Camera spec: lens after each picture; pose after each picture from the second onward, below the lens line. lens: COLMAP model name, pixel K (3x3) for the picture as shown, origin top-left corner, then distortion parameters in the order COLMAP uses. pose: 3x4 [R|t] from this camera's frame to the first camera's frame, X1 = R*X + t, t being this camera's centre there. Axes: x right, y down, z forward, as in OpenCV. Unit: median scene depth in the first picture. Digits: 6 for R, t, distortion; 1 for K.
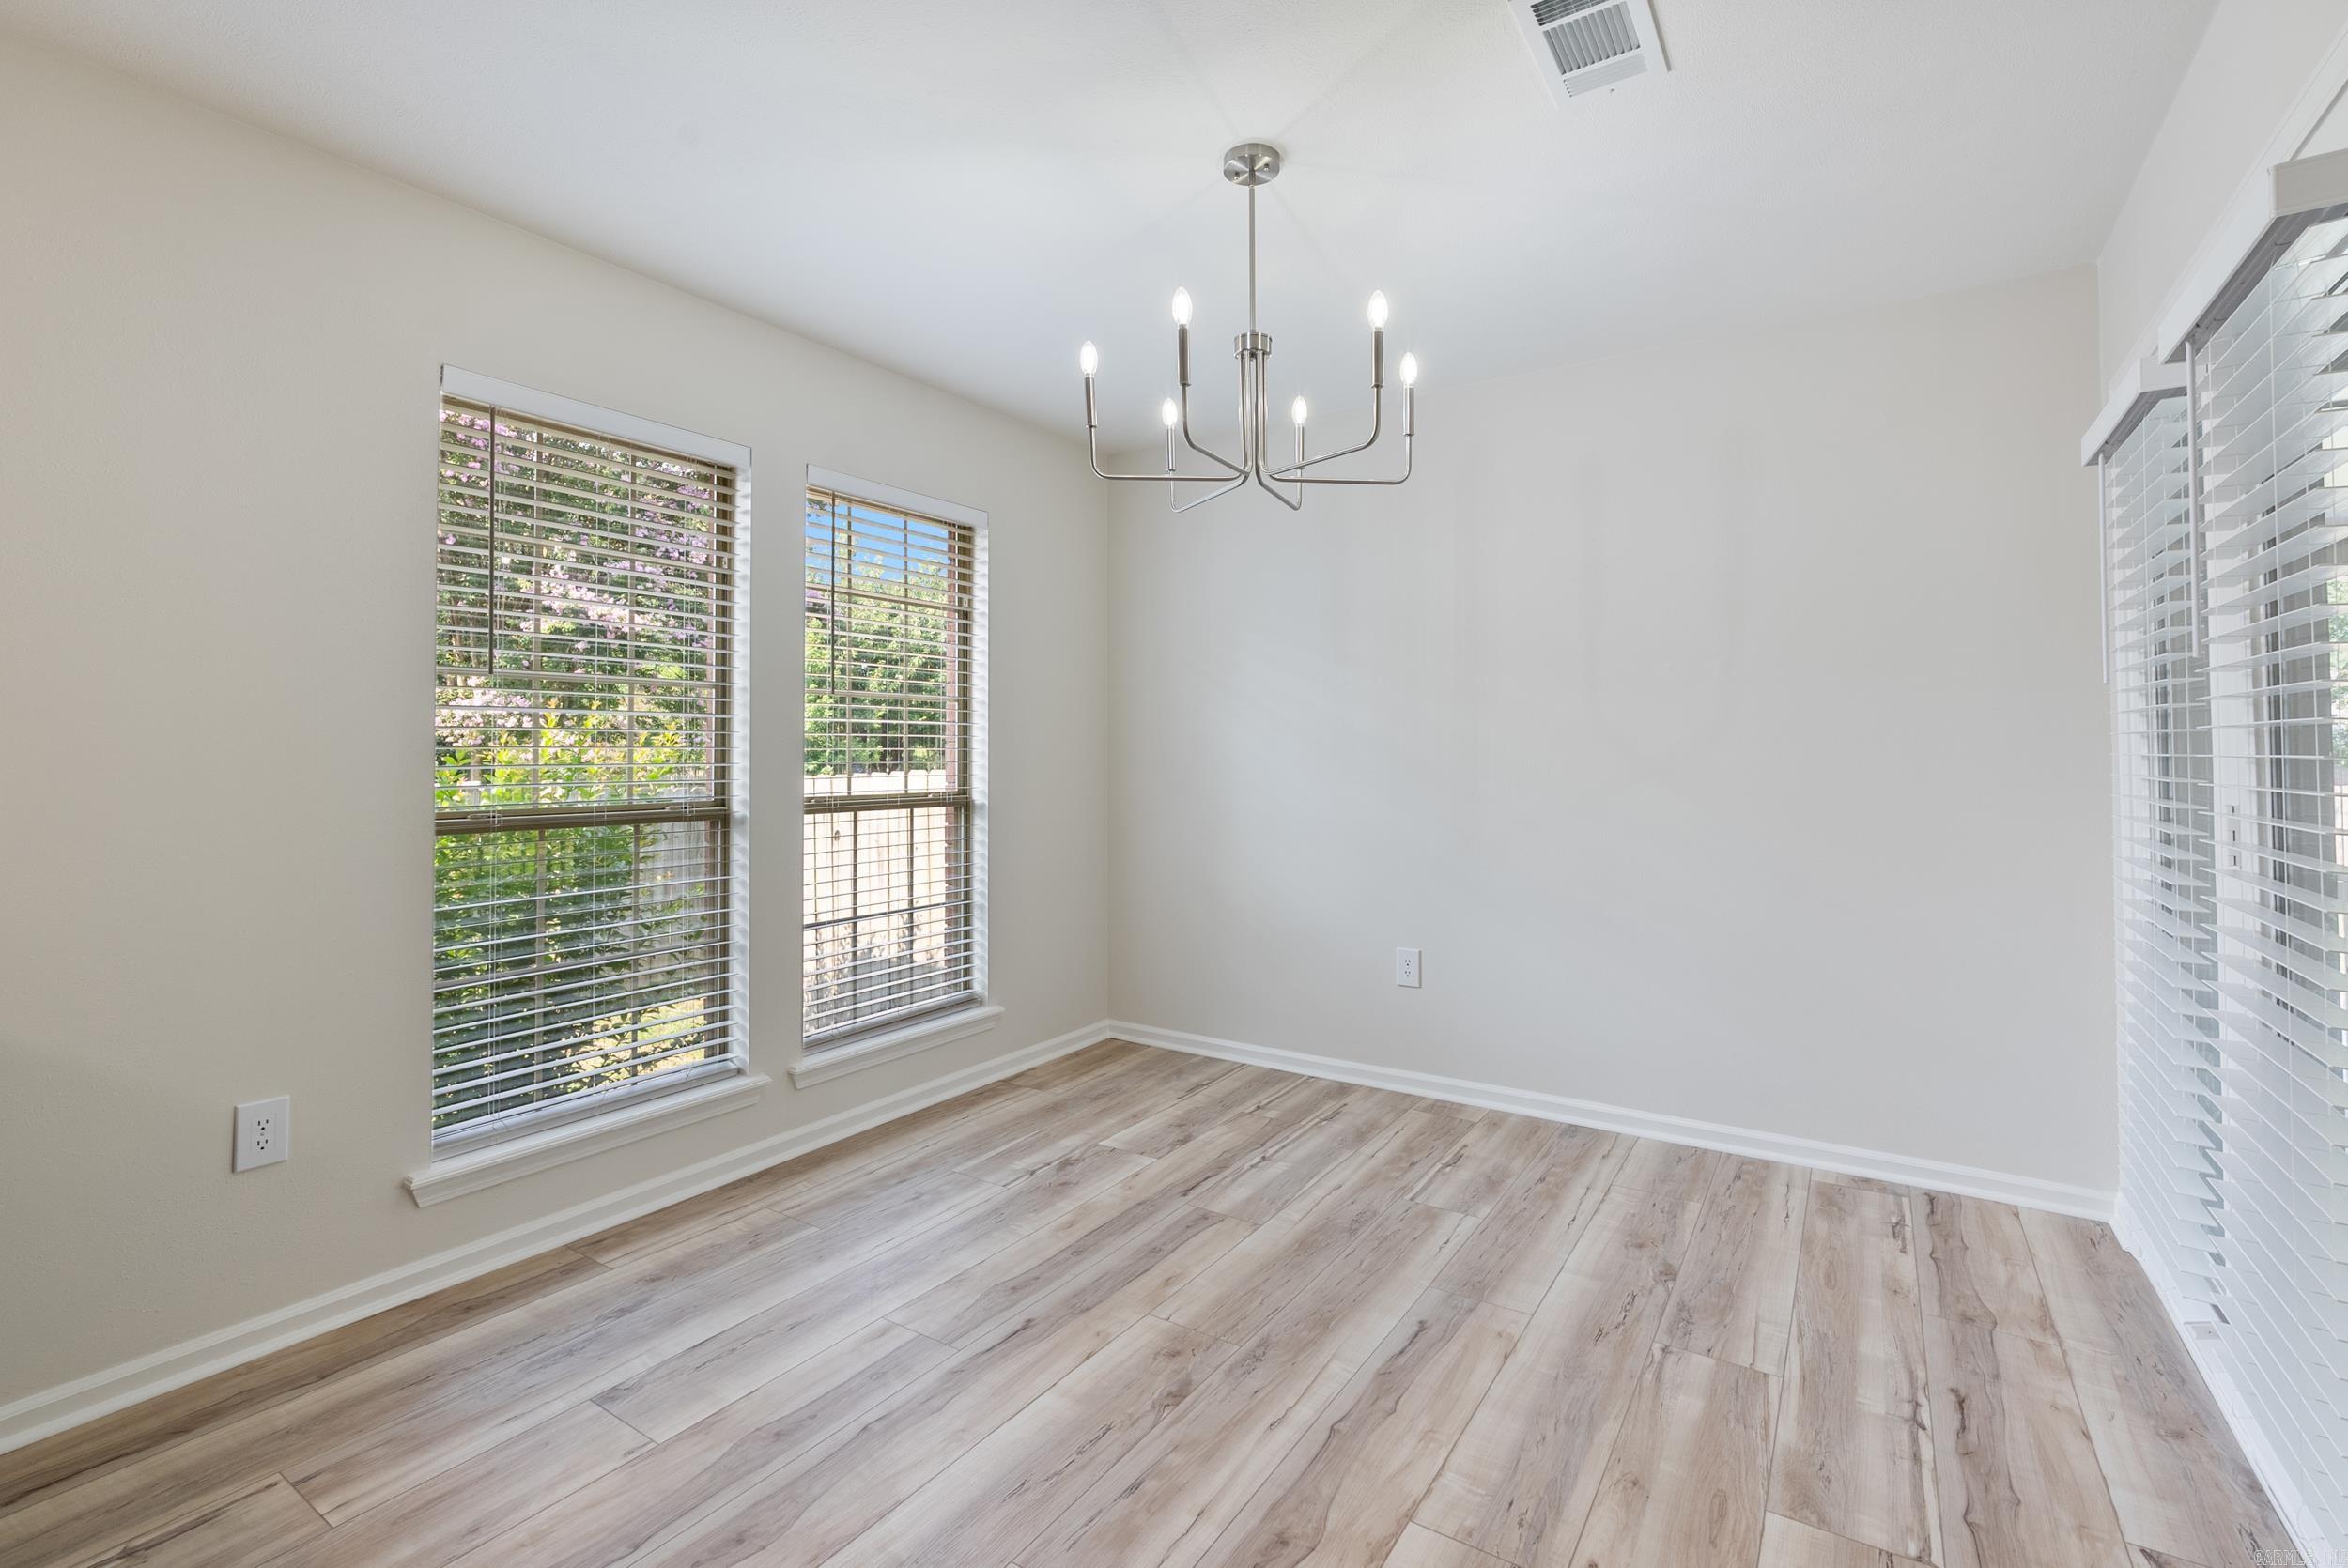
lens RADIAL K [[1034.4, 0, 1173.4], [0, 1034.4, 767.0], [0, 0, 1]] dist [-0.005452, 0.000014]
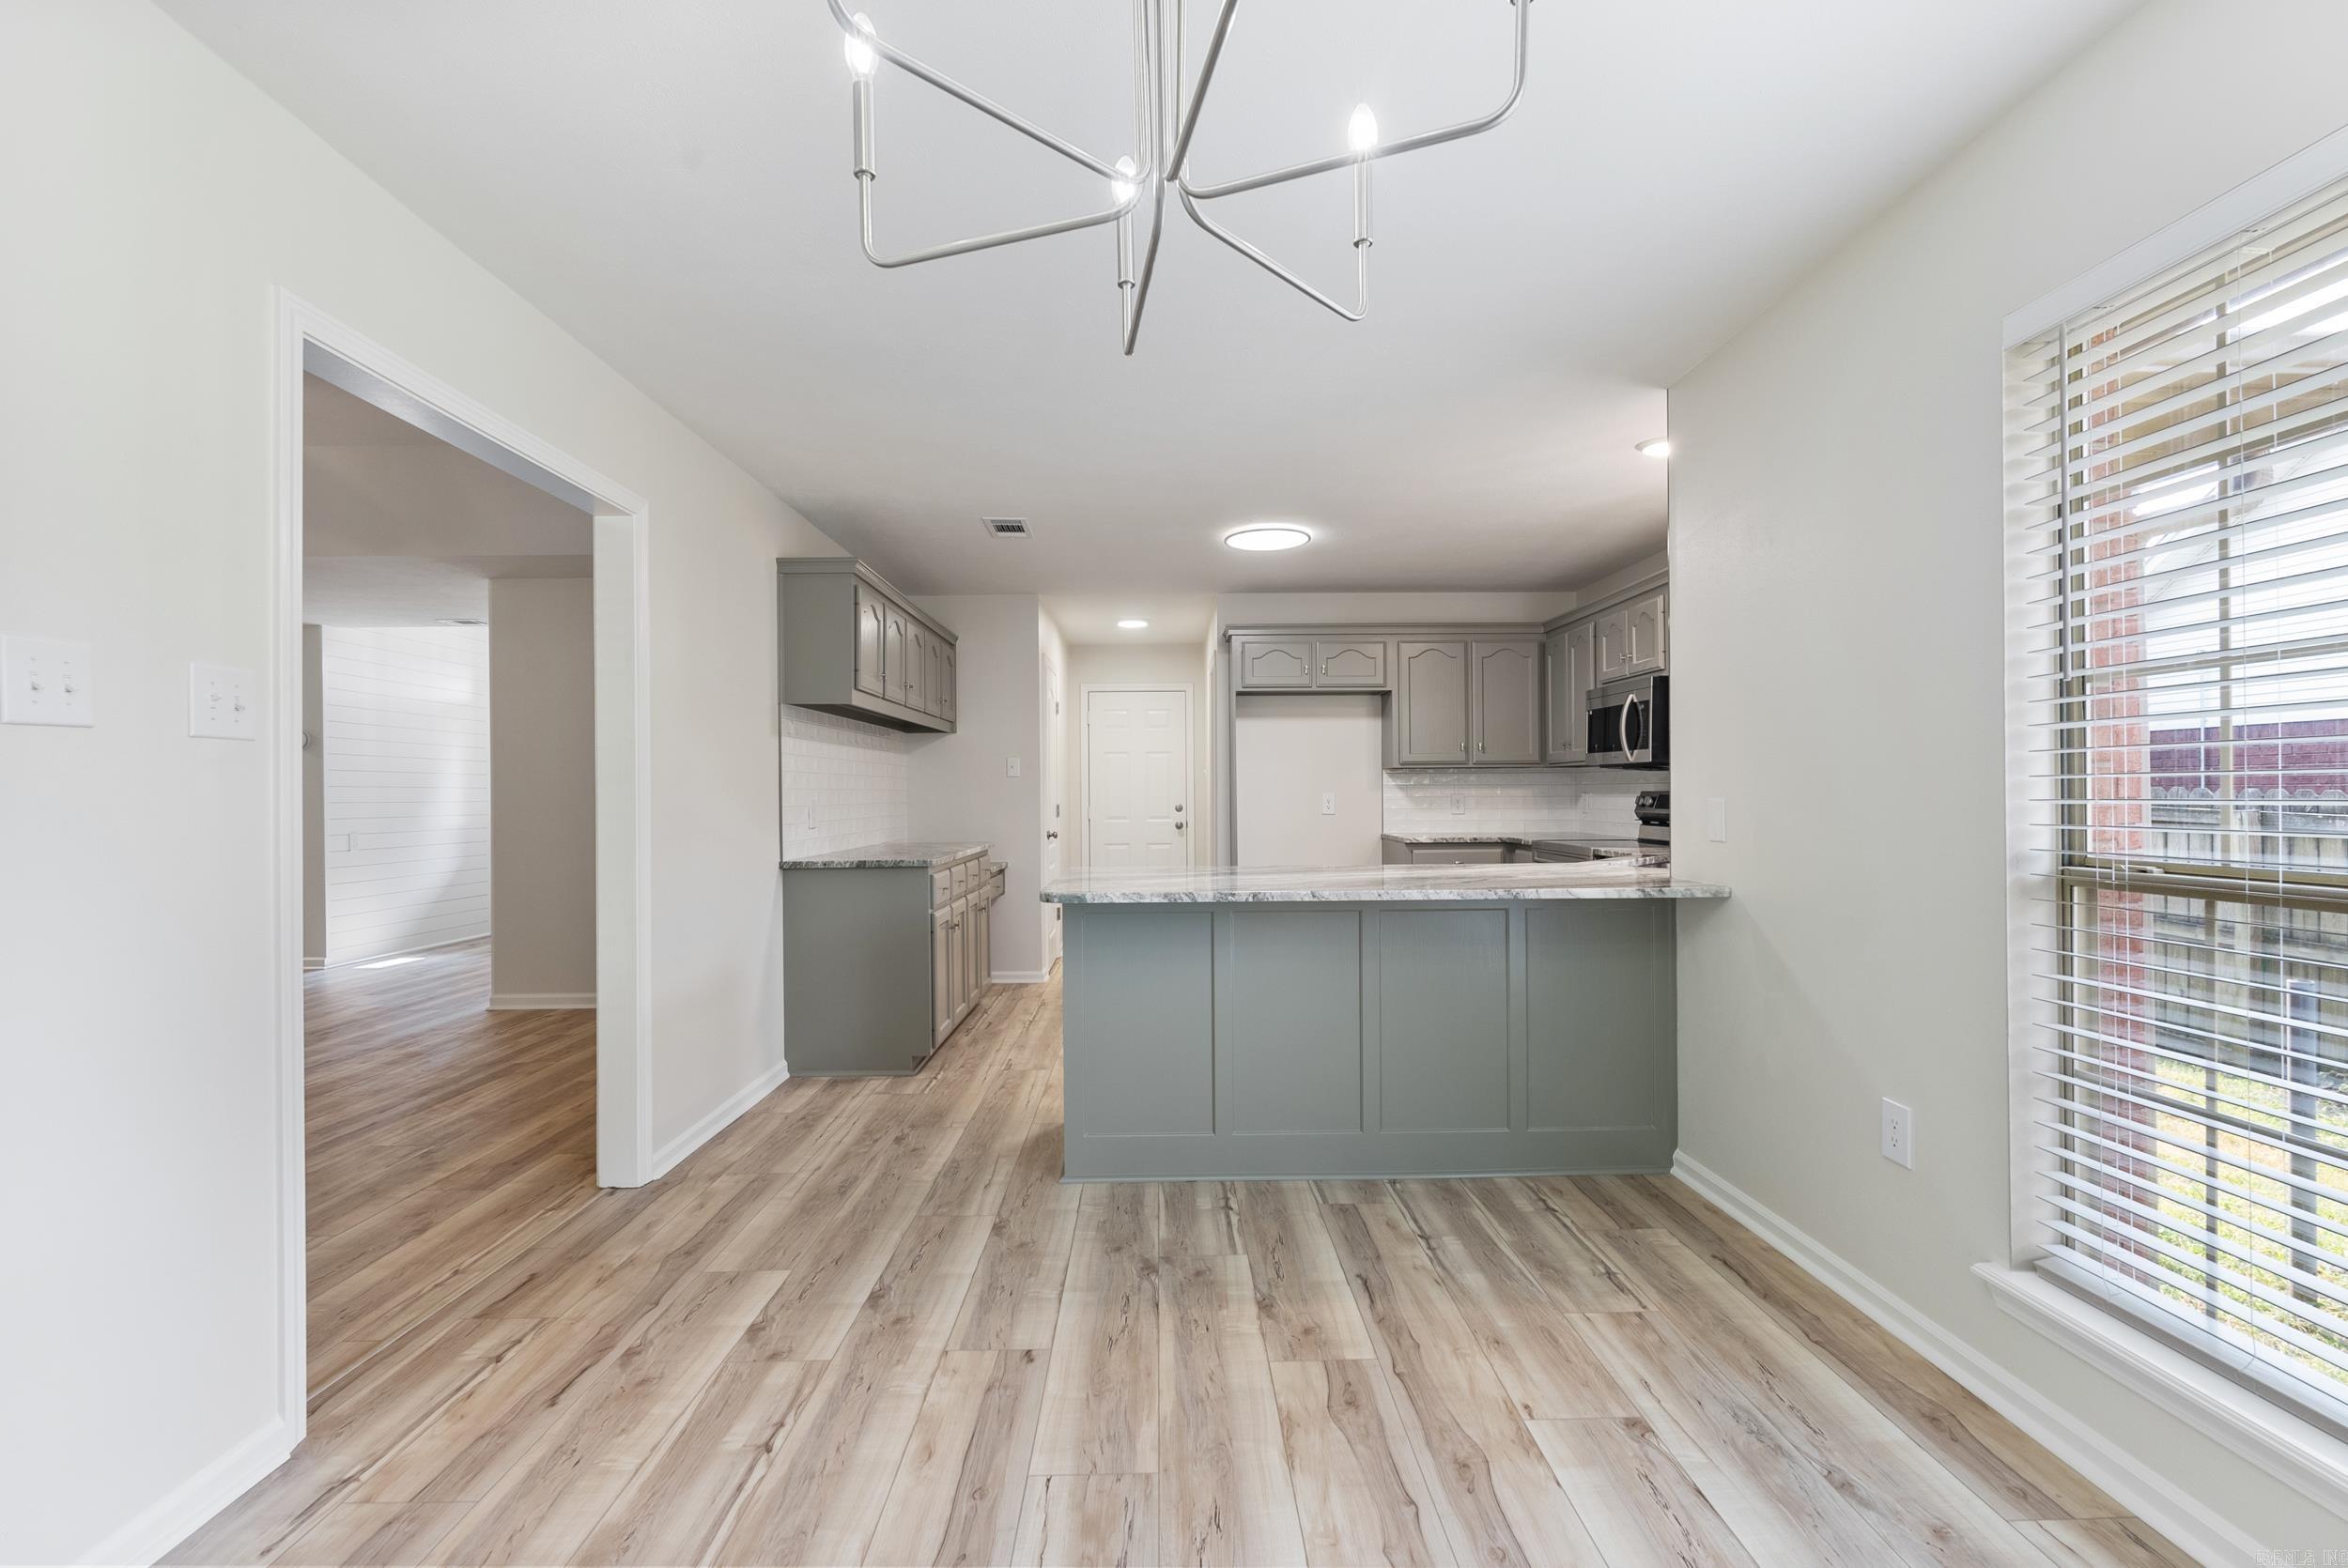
lens RADIAL K [[1034.4, 0, 1170.8], [0, 1034.4, 789.4], [0, 0, 1]] dist [-0.005452, 0.000014]
pose [[-0.825844, 0.006168, -0.563865, 0.399078], [0.003054, 0.999974, 0.006465, -0.017507], [0.563891, 0.003617, -0.825842, 1.602840]]
